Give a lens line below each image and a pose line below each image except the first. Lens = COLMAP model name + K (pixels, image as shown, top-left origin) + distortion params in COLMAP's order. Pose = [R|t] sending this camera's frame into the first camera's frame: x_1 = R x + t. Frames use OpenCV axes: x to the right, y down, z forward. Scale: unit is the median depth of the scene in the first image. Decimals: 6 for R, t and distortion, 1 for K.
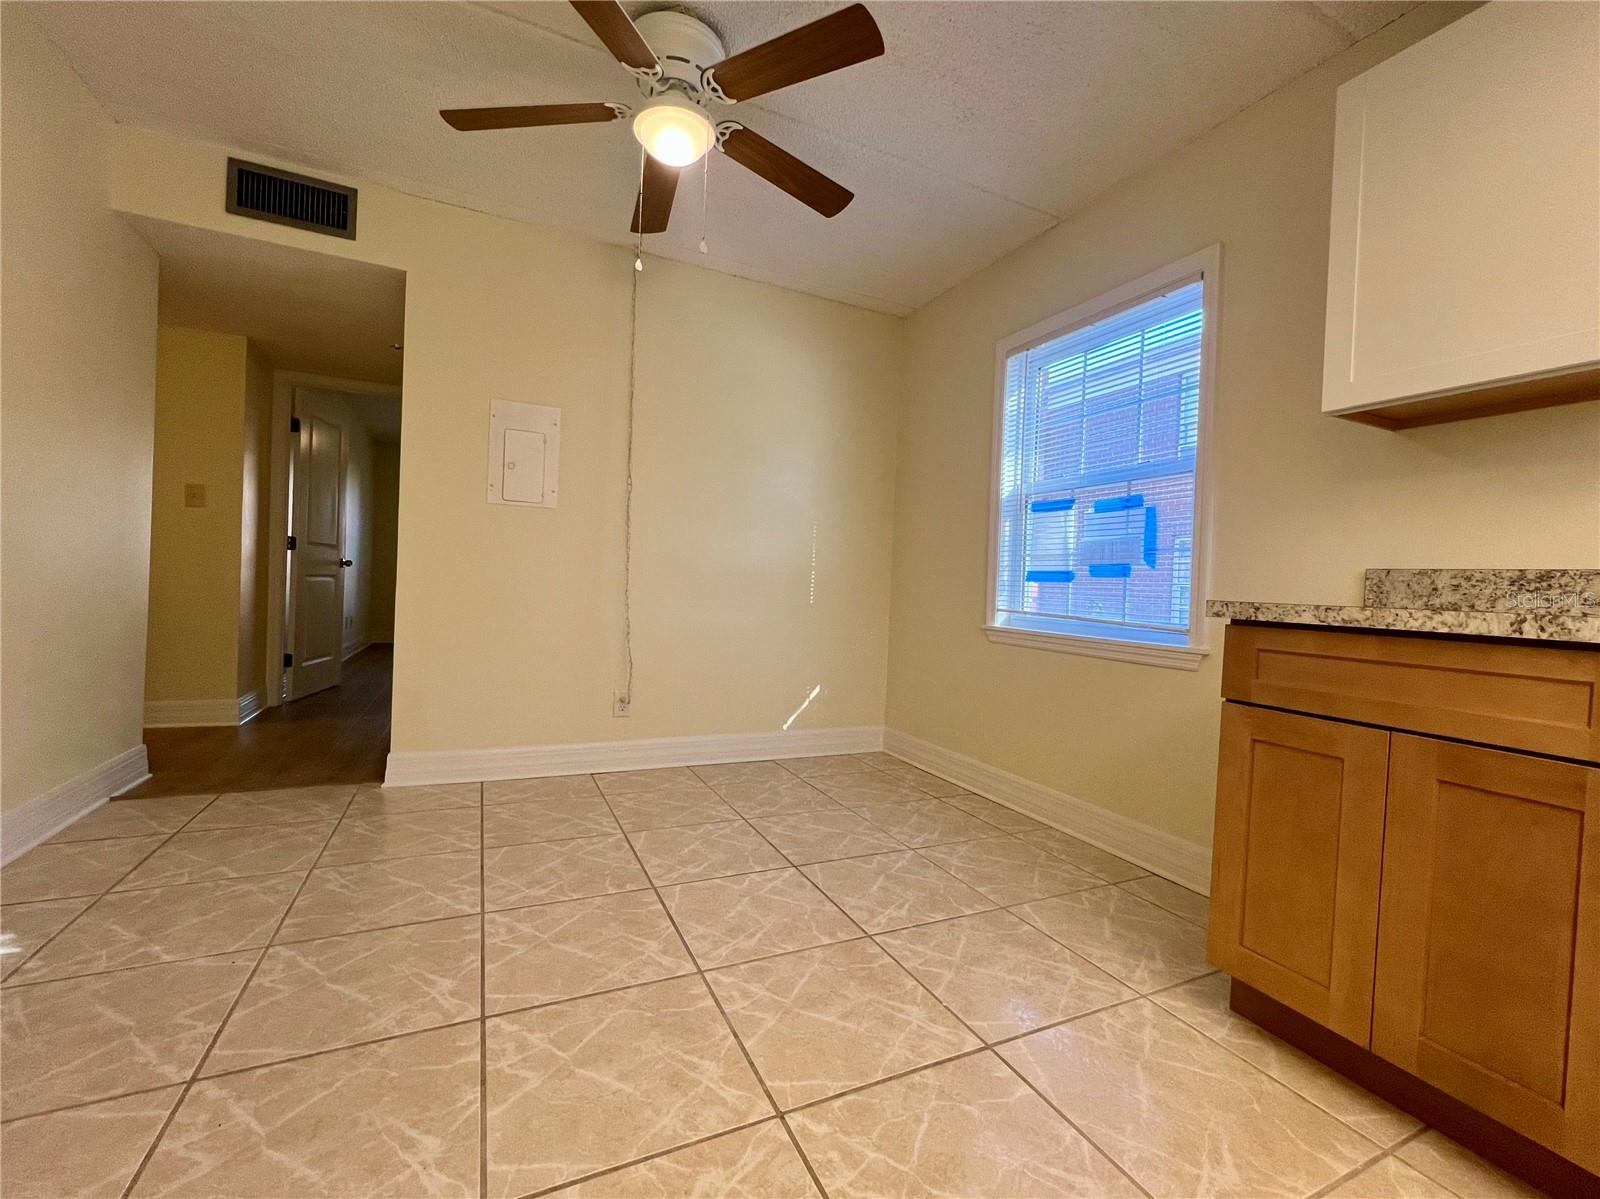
lens RADIAL K [[680.0, 0, 823.1], [0, 680.0, 599.8], [0, 0, 1]] dist [-0.002013, -0.000140]
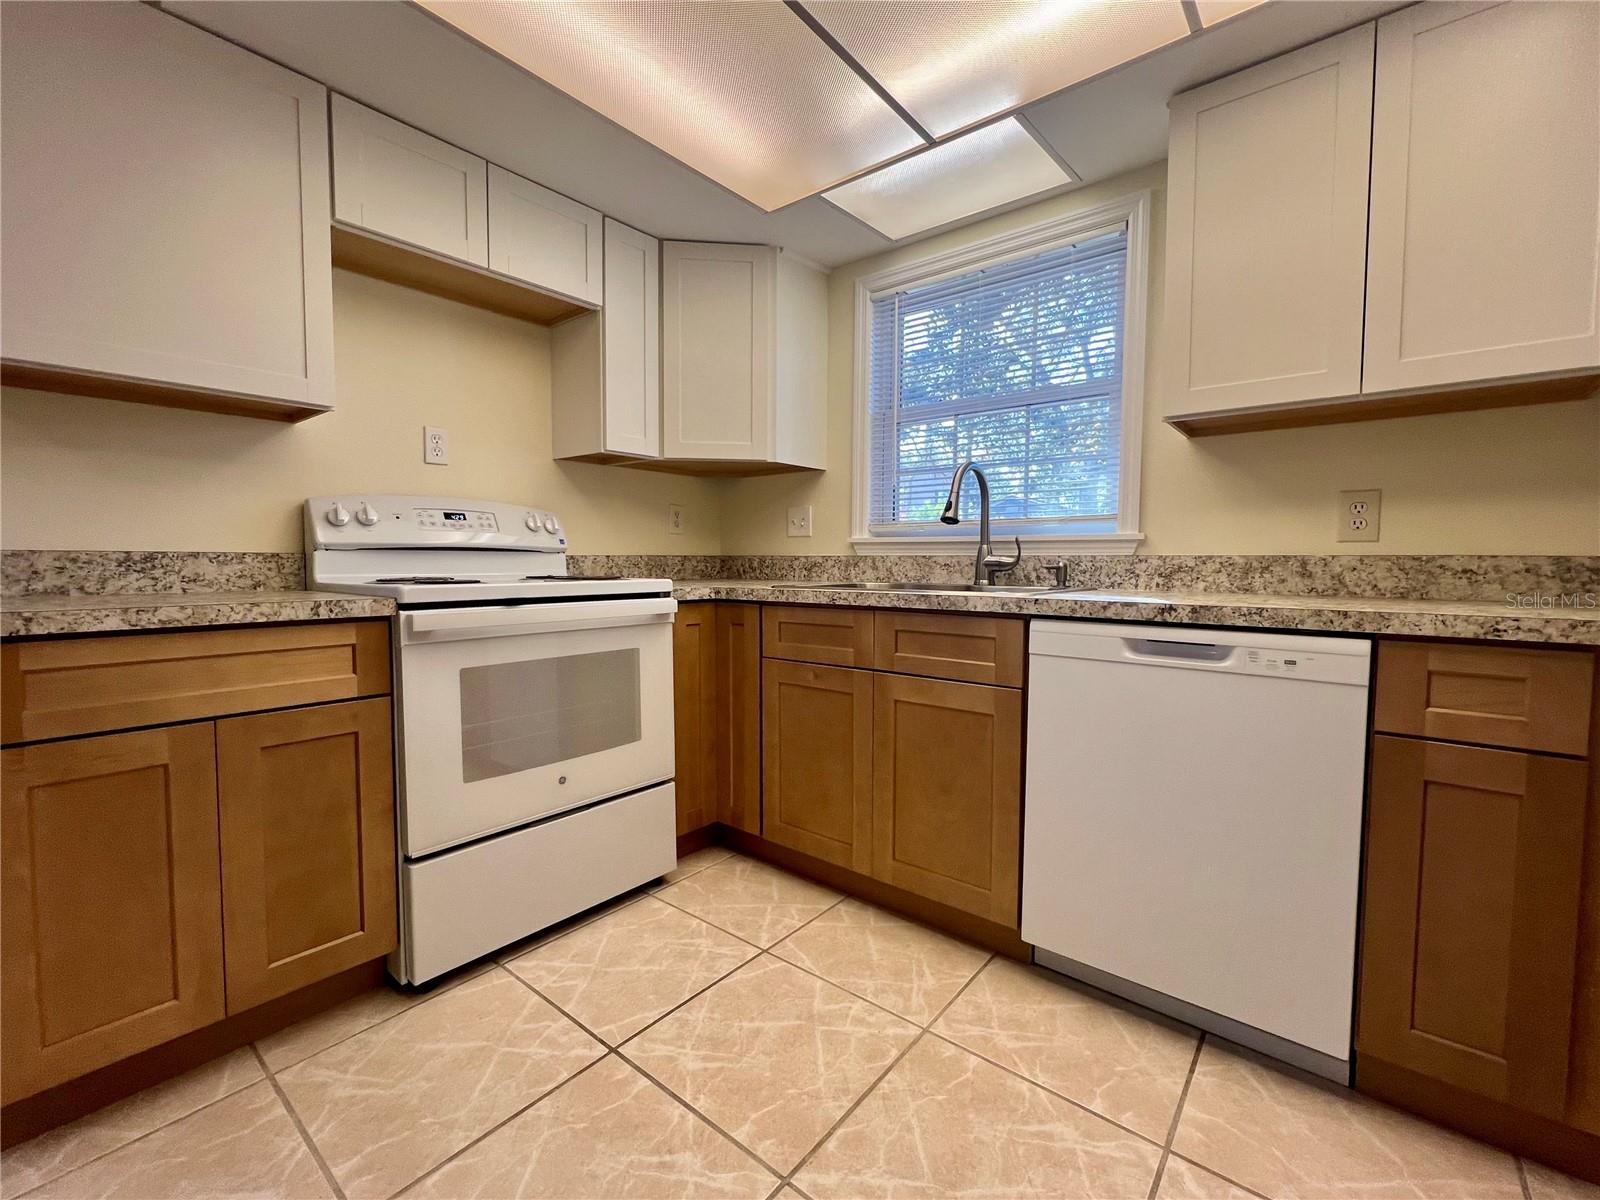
lens RADIAL K [[680.6, 0, 784.3], [0, 680.6, 596.6], [0, 0, 1]] dist [-0.001679, -0.000075]
pose [[-0.402470, -0.095273, 0.910462, -0.333130], [-0.002781, 0.994692, 0.102858, -0.077852], [-0.915429, 0.038865, -0.400599, 0.431558]]
